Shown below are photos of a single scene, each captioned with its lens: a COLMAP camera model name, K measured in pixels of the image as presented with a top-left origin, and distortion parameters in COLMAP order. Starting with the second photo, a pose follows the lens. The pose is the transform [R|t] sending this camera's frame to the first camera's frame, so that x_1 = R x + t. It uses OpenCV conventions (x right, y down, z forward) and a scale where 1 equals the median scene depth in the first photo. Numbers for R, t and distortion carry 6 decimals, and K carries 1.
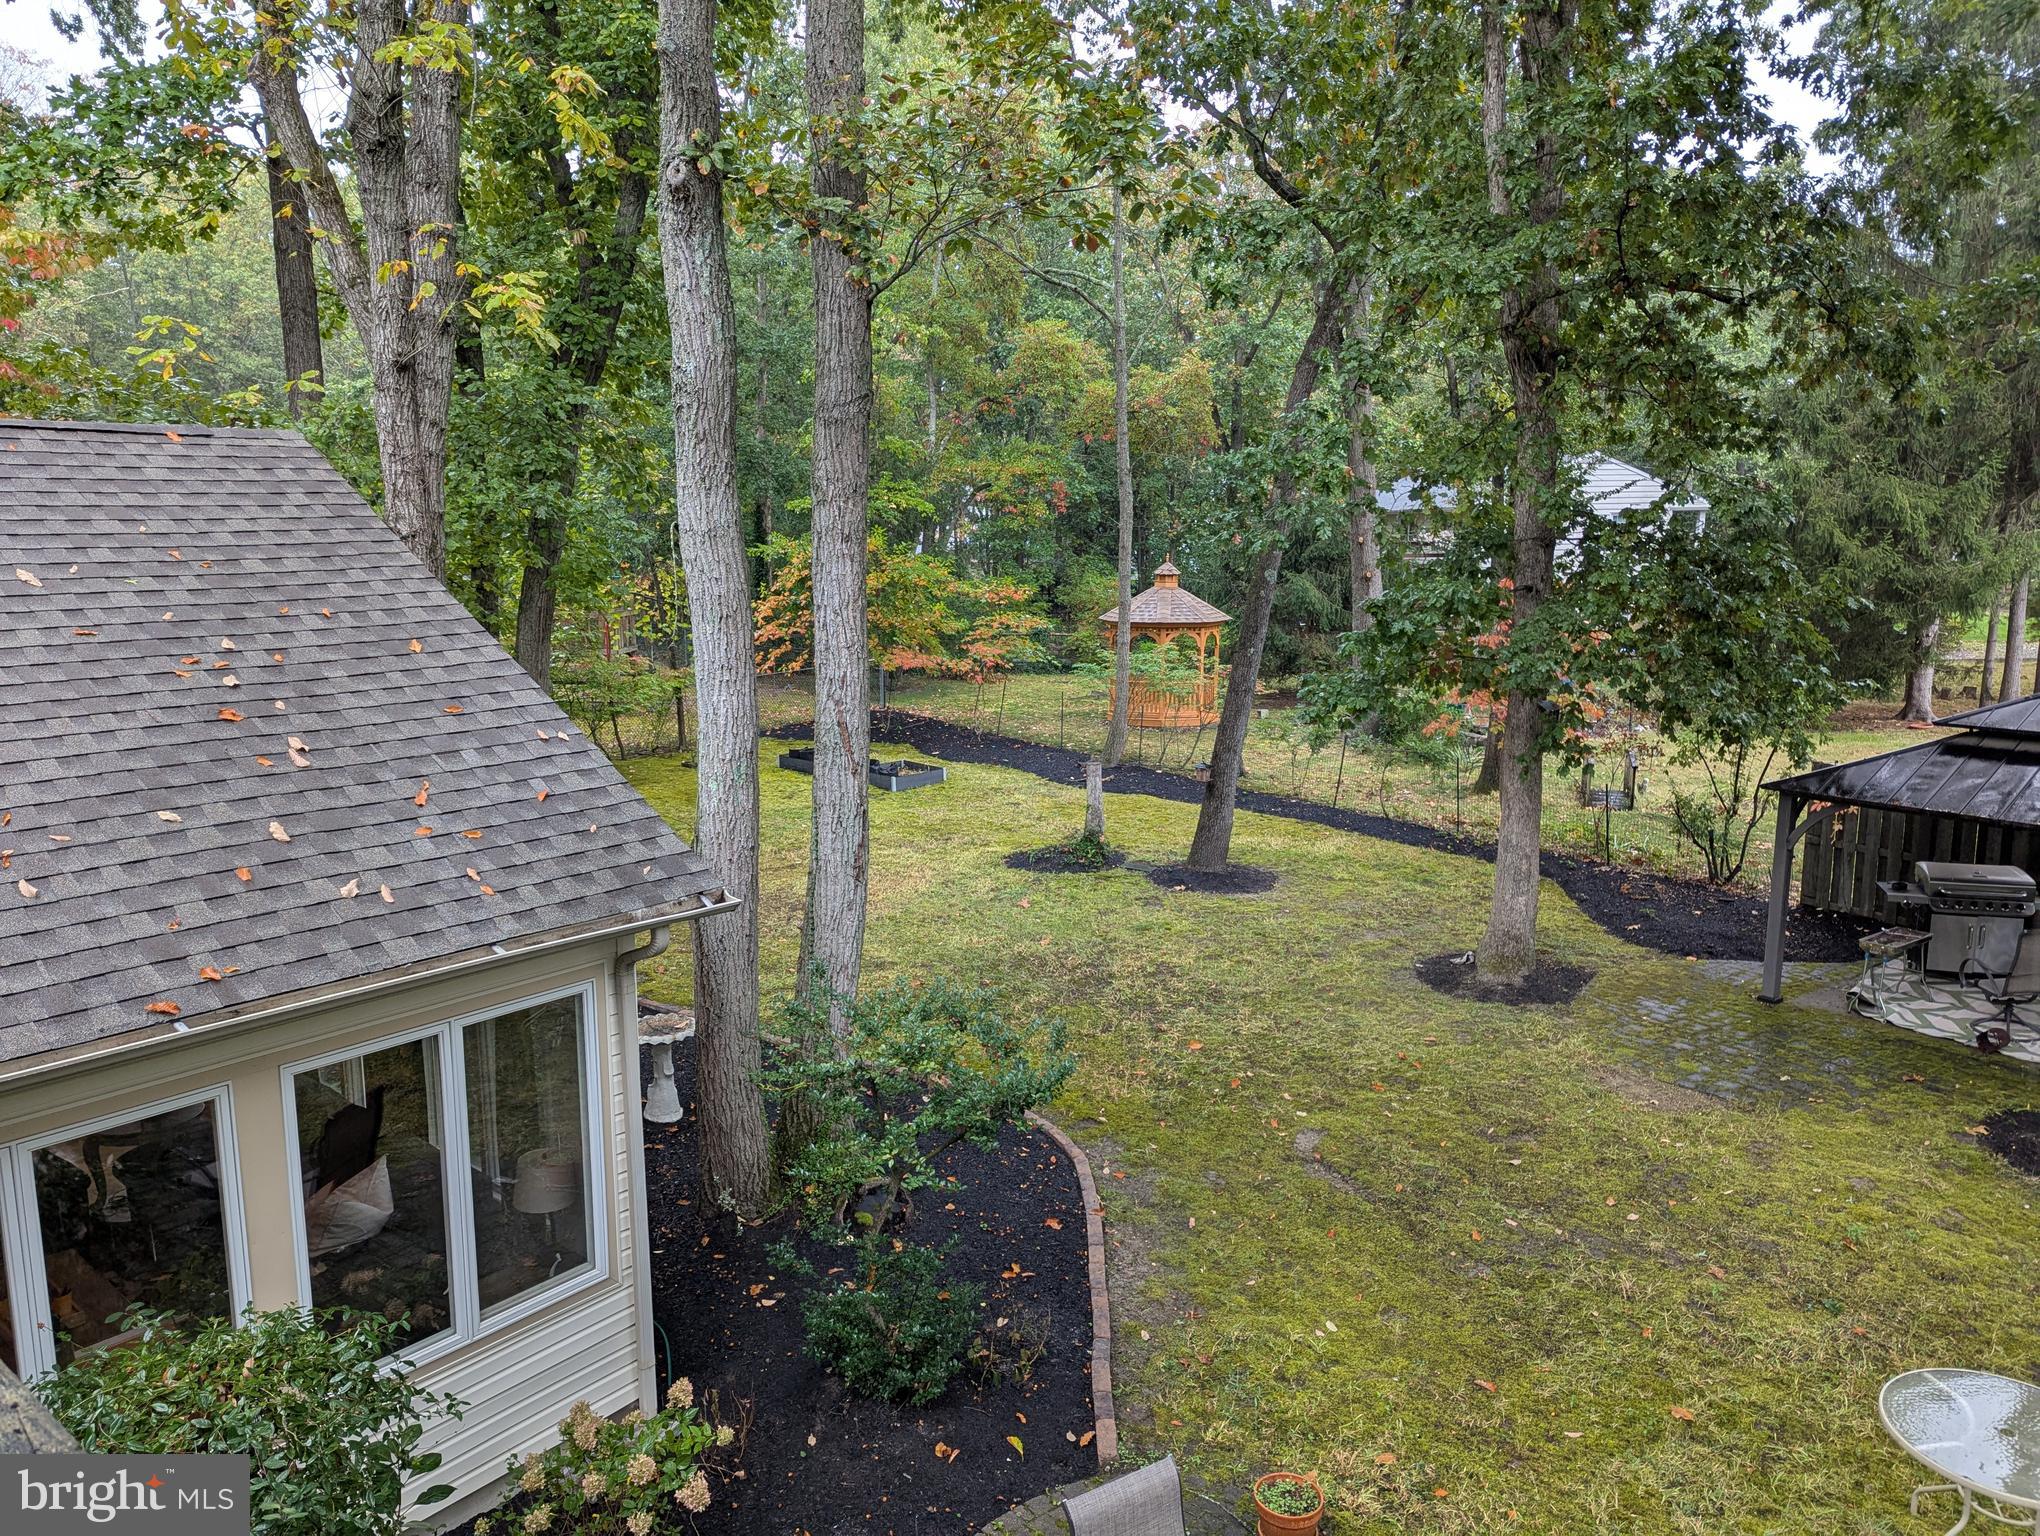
lens RADIAL K [[1432.0, 0, 1031.9], [0, 1432.0, 765.5], [0, 0, 1]] dist [0.086364, -0.080168]
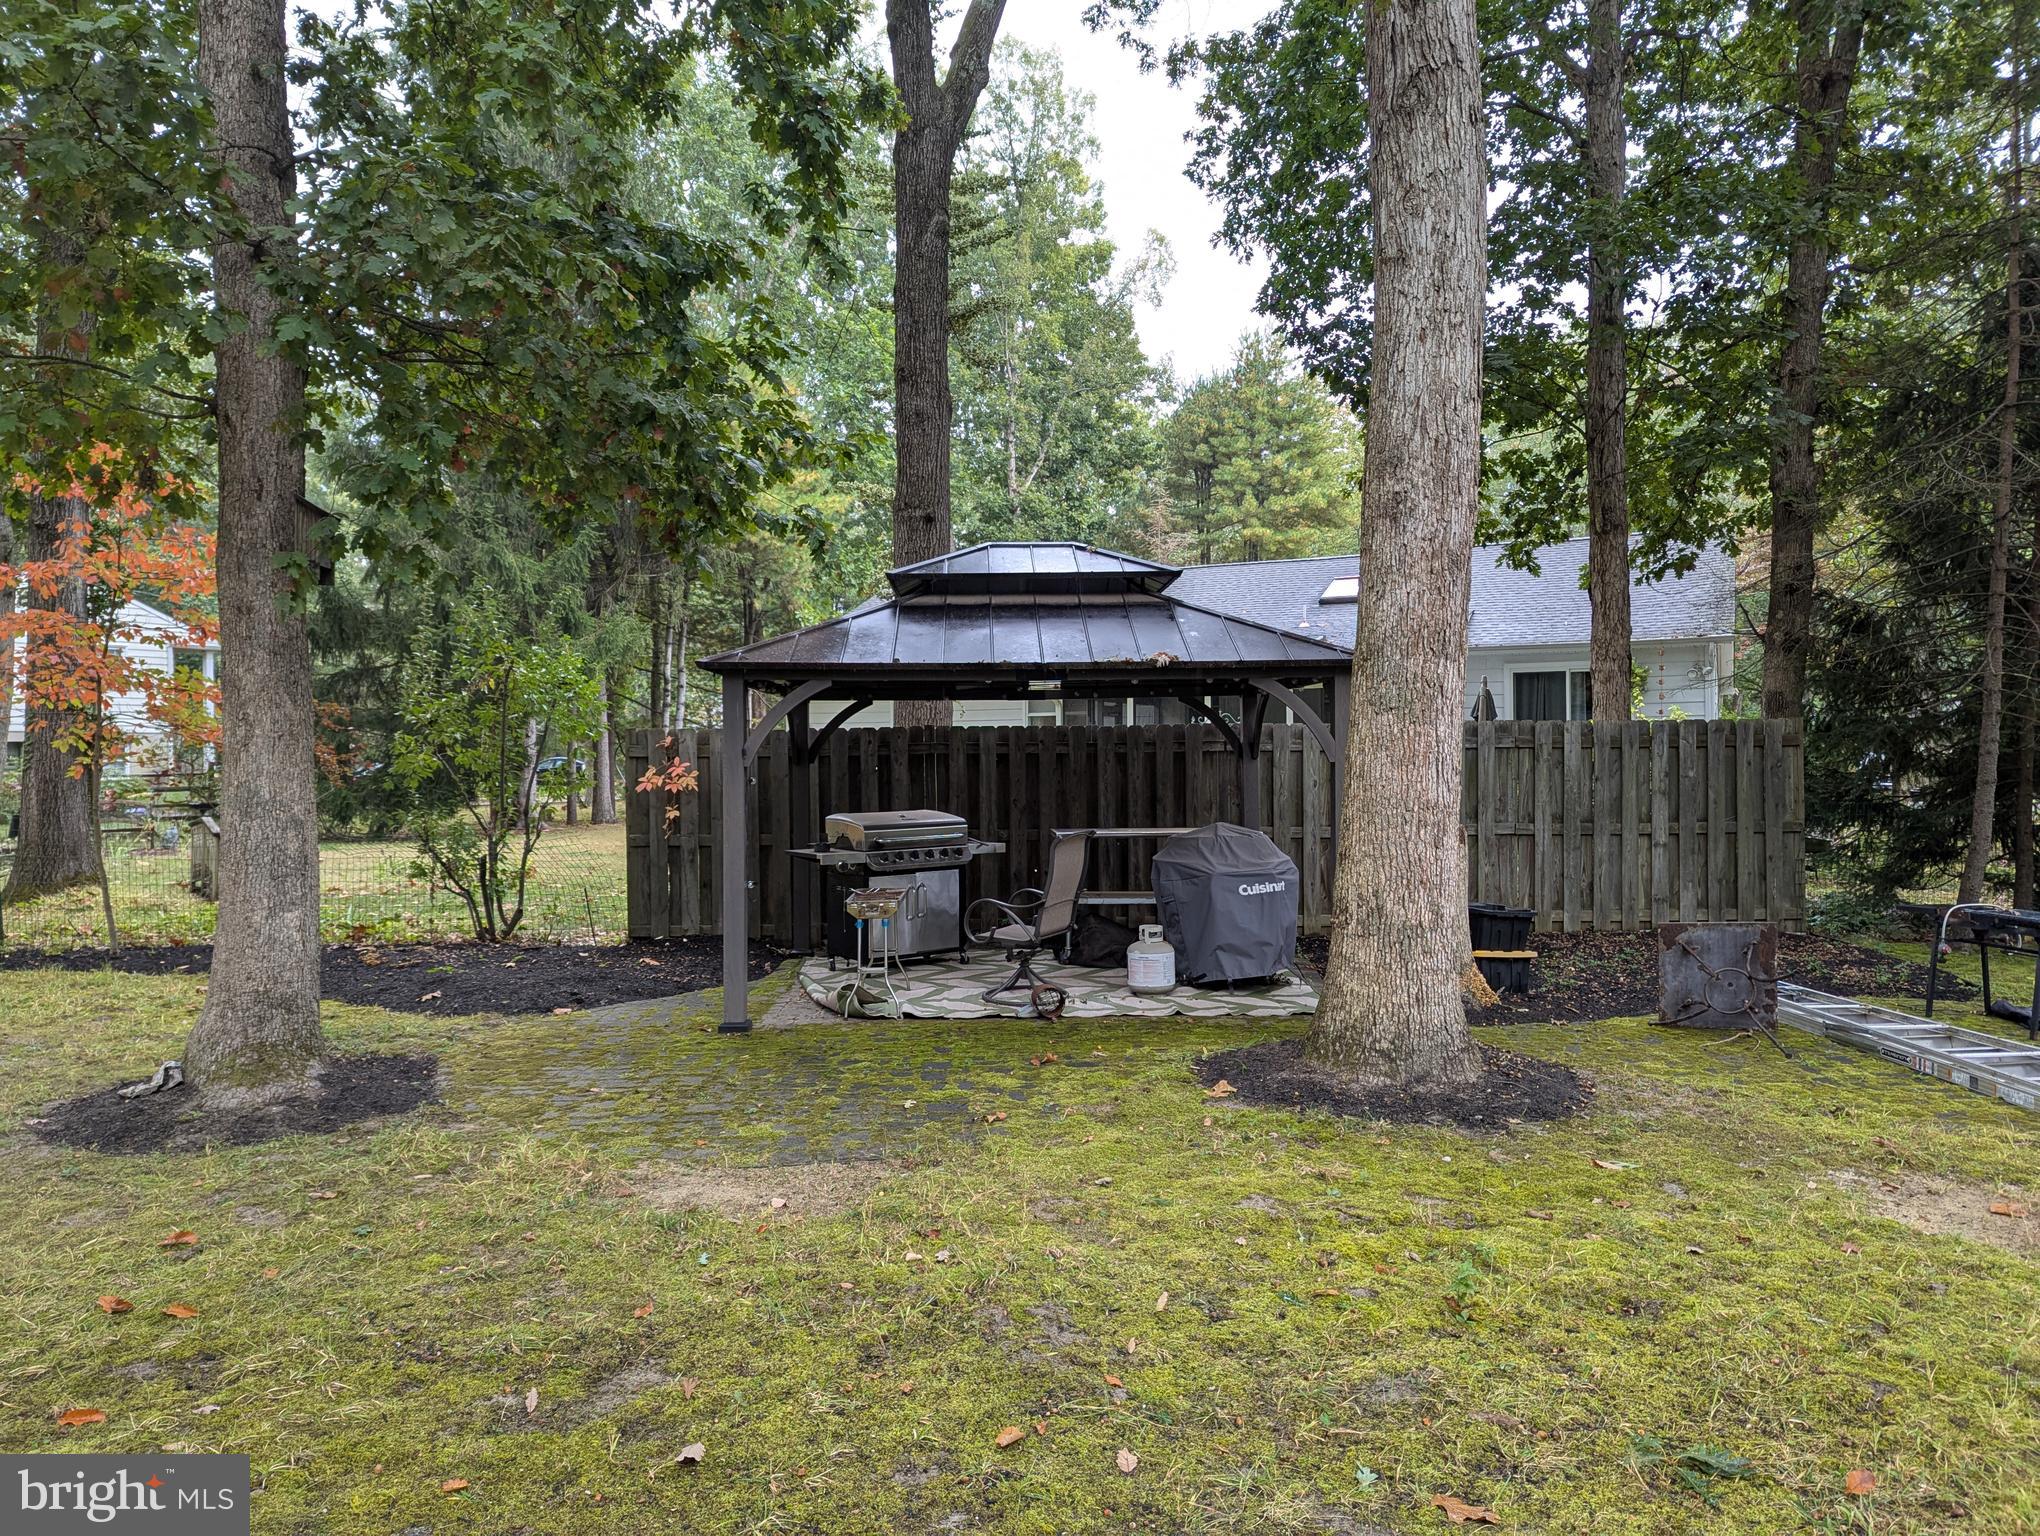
lens RADIAL K [[1432.0, 0, 1031.9], [0, 1432.0, 765.5], [0, 0, 1]] dist [0.086364, -0.080168]
pose [[0.558015, -0.004817, 0.829817, 0.085968], [0.140528, 0.986089, -0.088775, 0.124215], [-0.817846, 0.166150, 0.550929, 0.559243]]
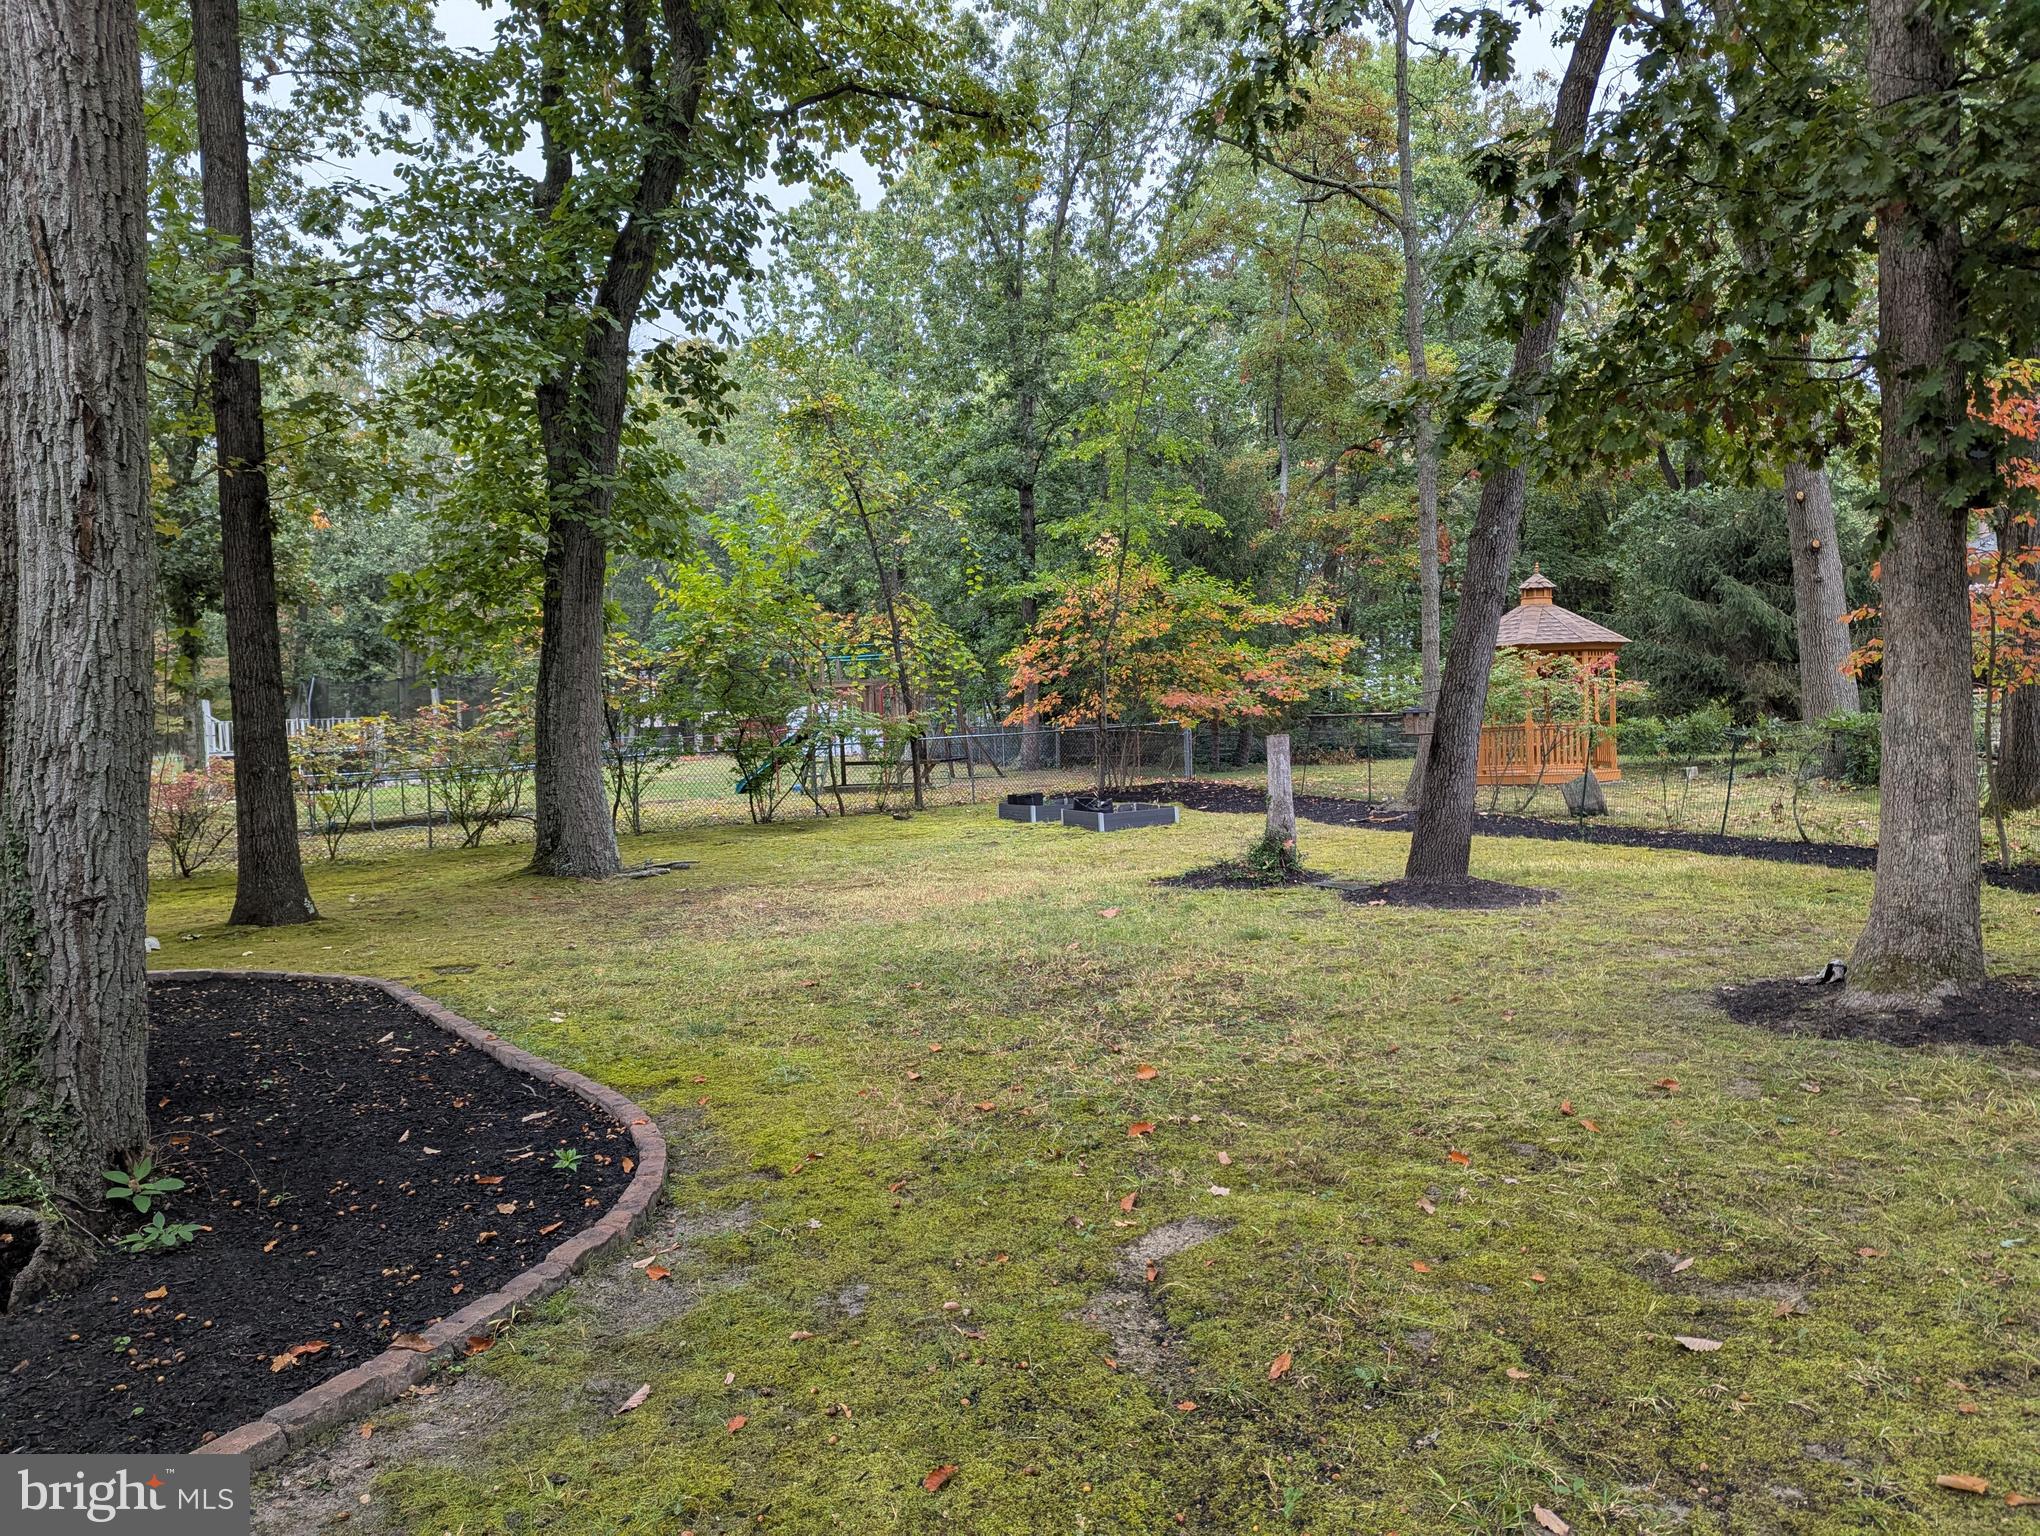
lens RADIAL K [[1432.0, 0, 1031.9], [0, 1432.0, 765.5], [0, 0, 1]] dist [0.086364, -0.080168]
pose [[0.941319, -0.022377, -0.336776, 0.228984], [-0.020046, 0.992332, -0.121964, 0.138269], [0.336923, 0.121558, 0.933652, 0.461205]]
